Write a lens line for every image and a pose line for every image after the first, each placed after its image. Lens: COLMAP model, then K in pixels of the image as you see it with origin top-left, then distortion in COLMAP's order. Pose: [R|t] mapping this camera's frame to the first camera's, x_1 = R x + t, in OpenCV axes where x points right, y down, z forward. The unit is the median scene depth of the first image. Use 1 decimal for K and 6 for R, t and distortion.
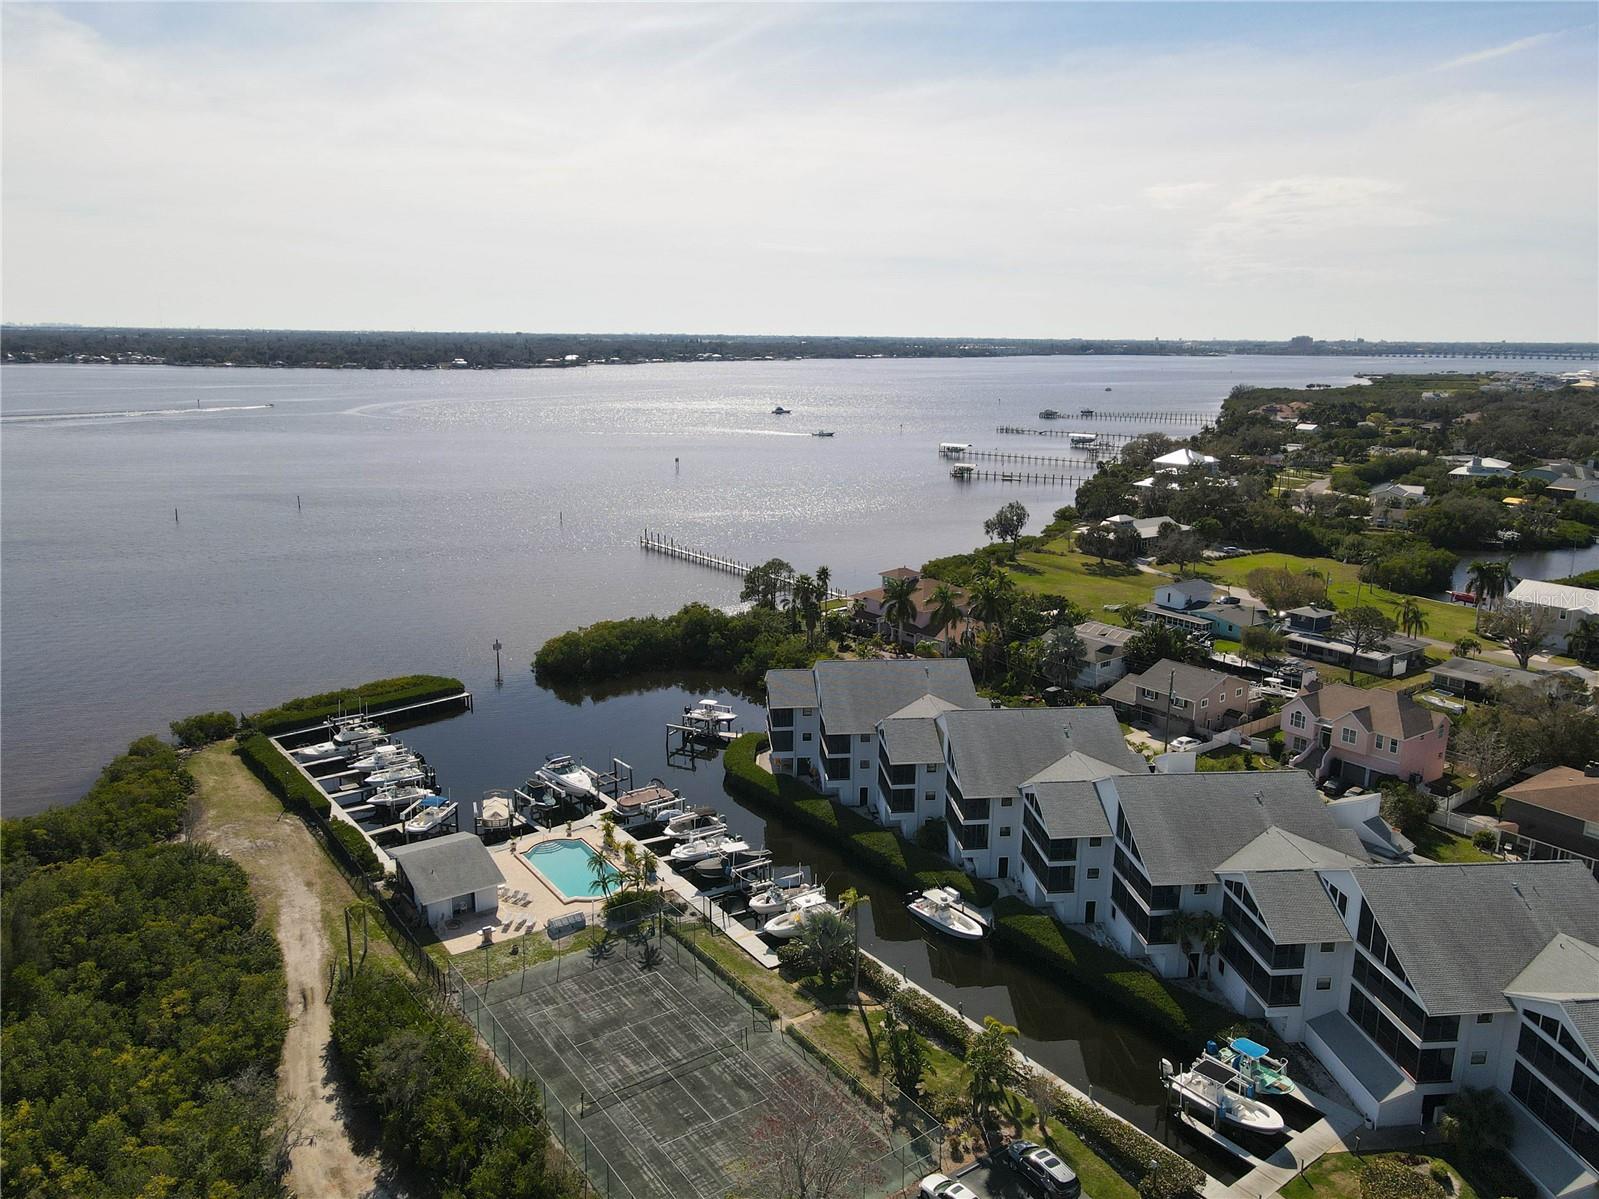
lens RADIAL K [[1176.0, 0, 796.9], [0, 1176.0, 598.5], [0, 0, 1]] dist [-0.002686, 0.051503]
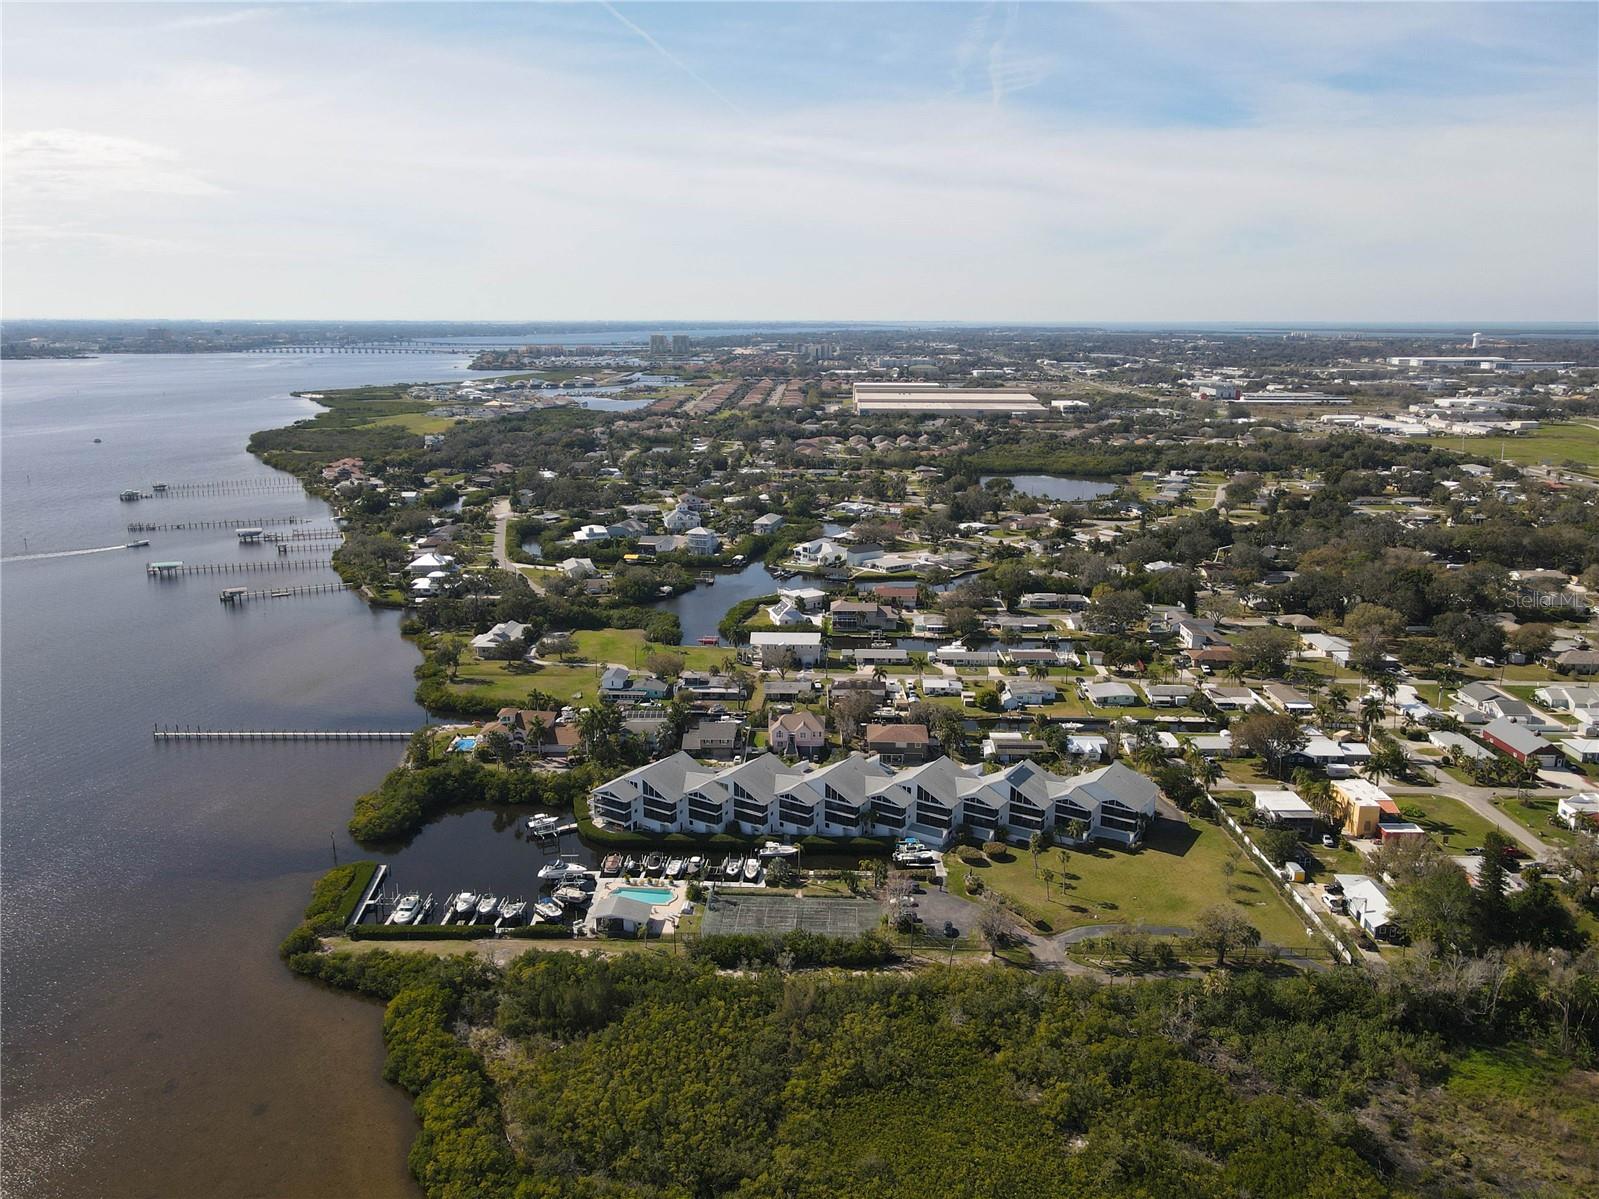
lens RADIAL K [[1186.5, 0, 807.7], [0, 1186.5, 605.0], [0, 0, 1]] dist [-0.000664, 0.004668]
pose [[0.622258, -0.197236, 0.757557, -1.454322], [0.182830, 0.977591, 0.104347, -0.438944], [-0.761163, 0.073573, 0.644374, -0.640104]]
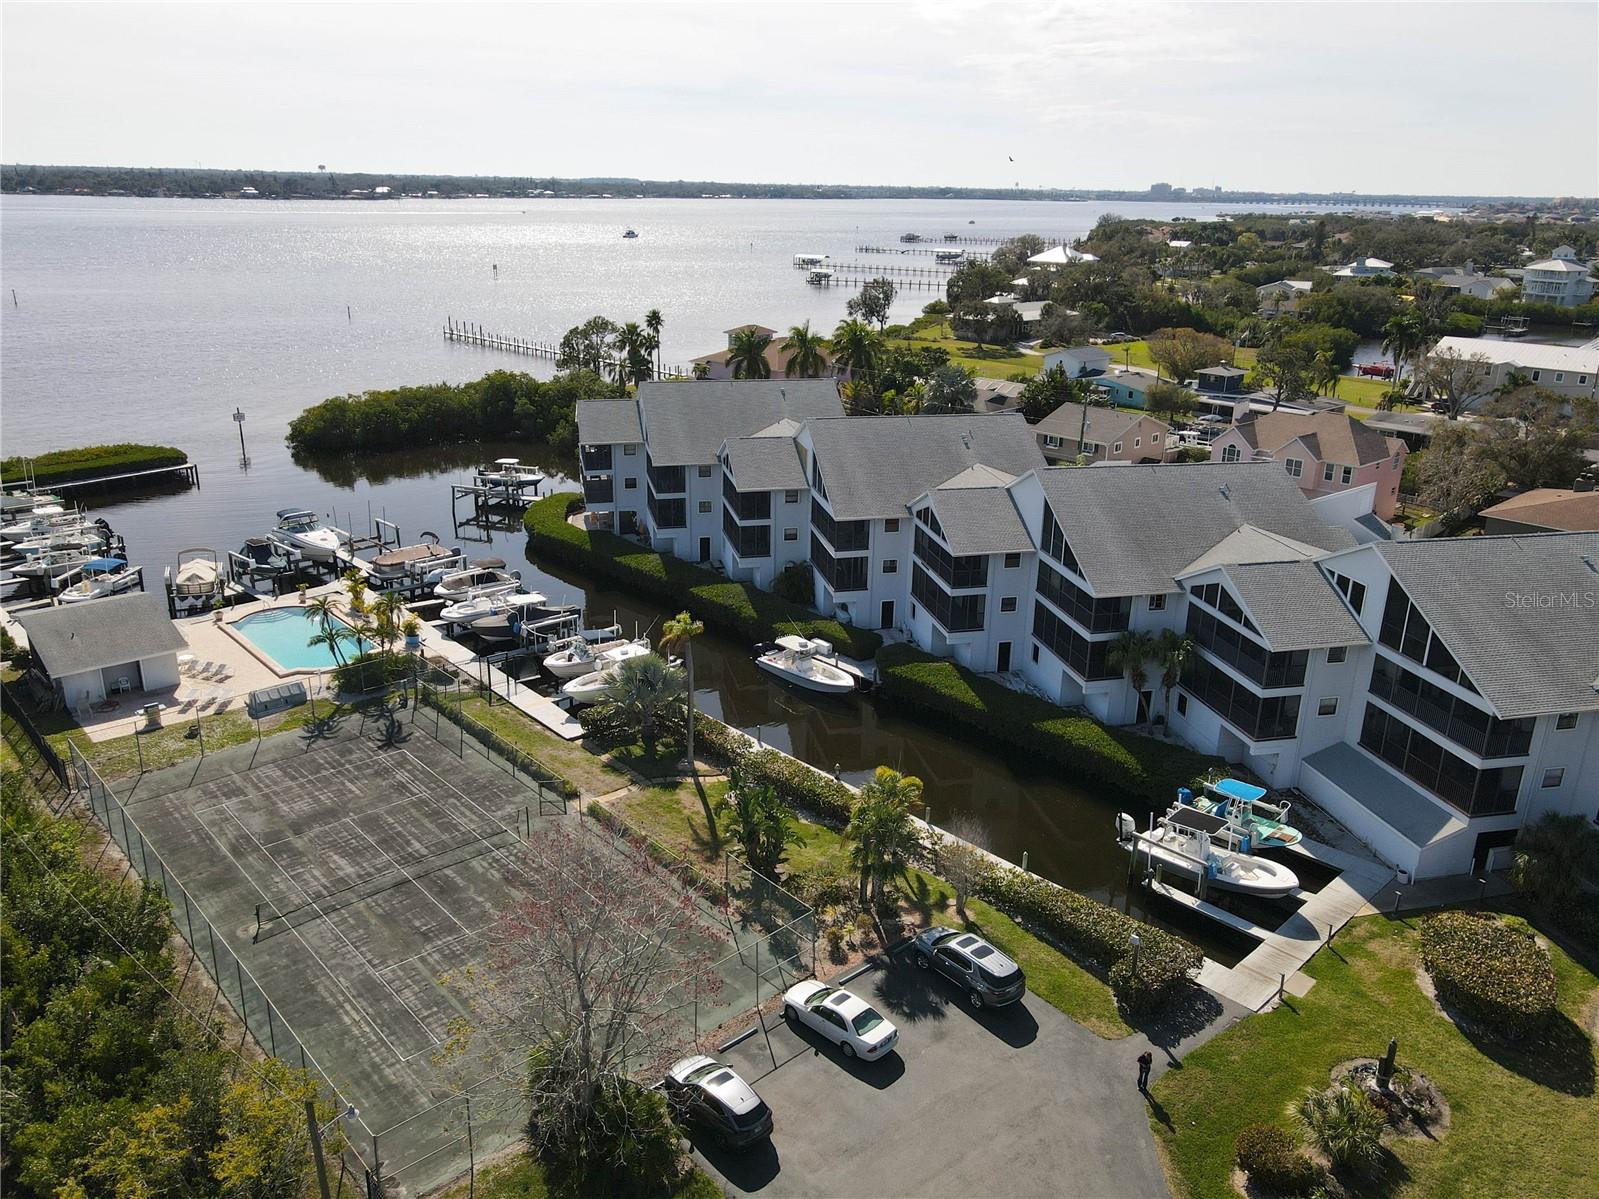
lens RADIAL K [[1220.4, 0, 796.4], [0, 1220.4, 596.2], [0, 0, 1]] dist [-0.002756, 0.062250]
pose [[0.992631, -0.030303, 0.117328, 0.023324], [0.017555, 0.993974, 0.108201, 0.121454], [-0.119899, -0.105344, 0.987181, 0.213283]]
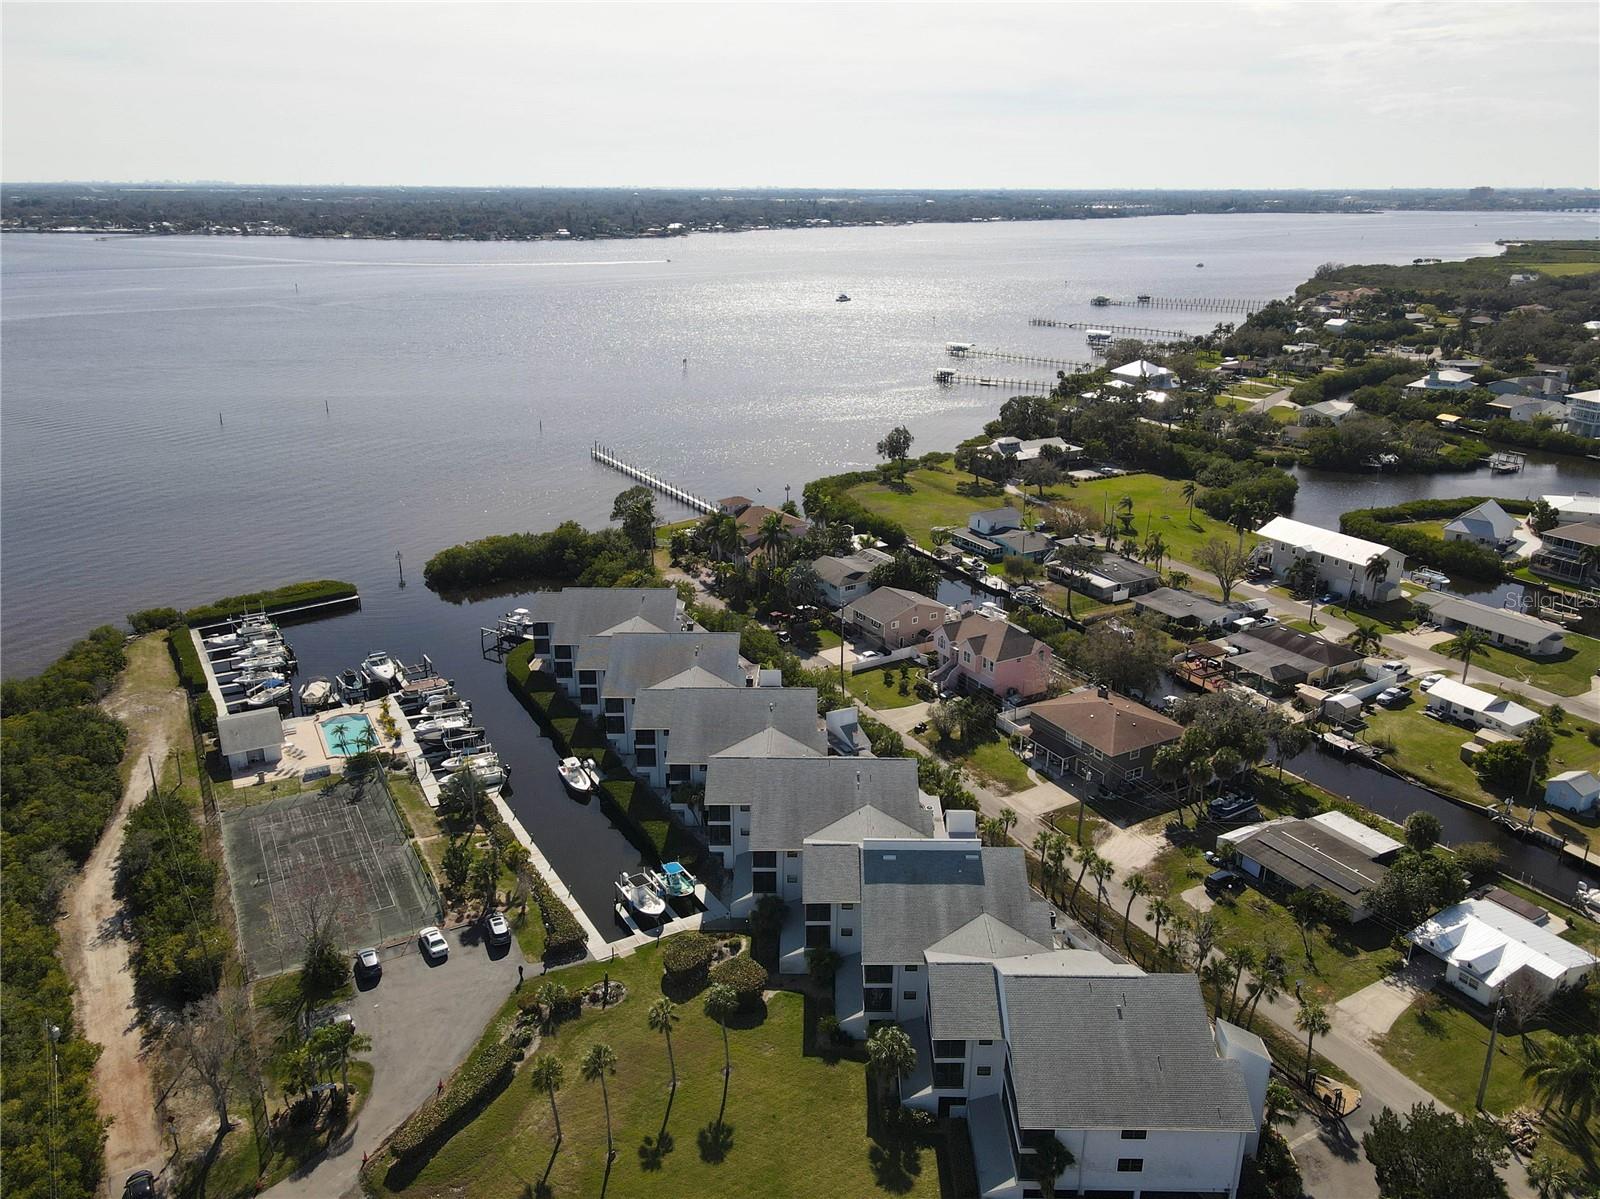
lens RADIAL K [[1176.7, 0, 797.4], [0, 1176.7, 598.5], [0, 0, 1]] dist [-0.002686, 0.051503]
pose [[0.994031, 0.029792, -0.104948, 0.472973], [-0.017643, 0.993227, 0.114842, -0.104170], [0.107659, -0.112305, 0.987824, -0.322448]]
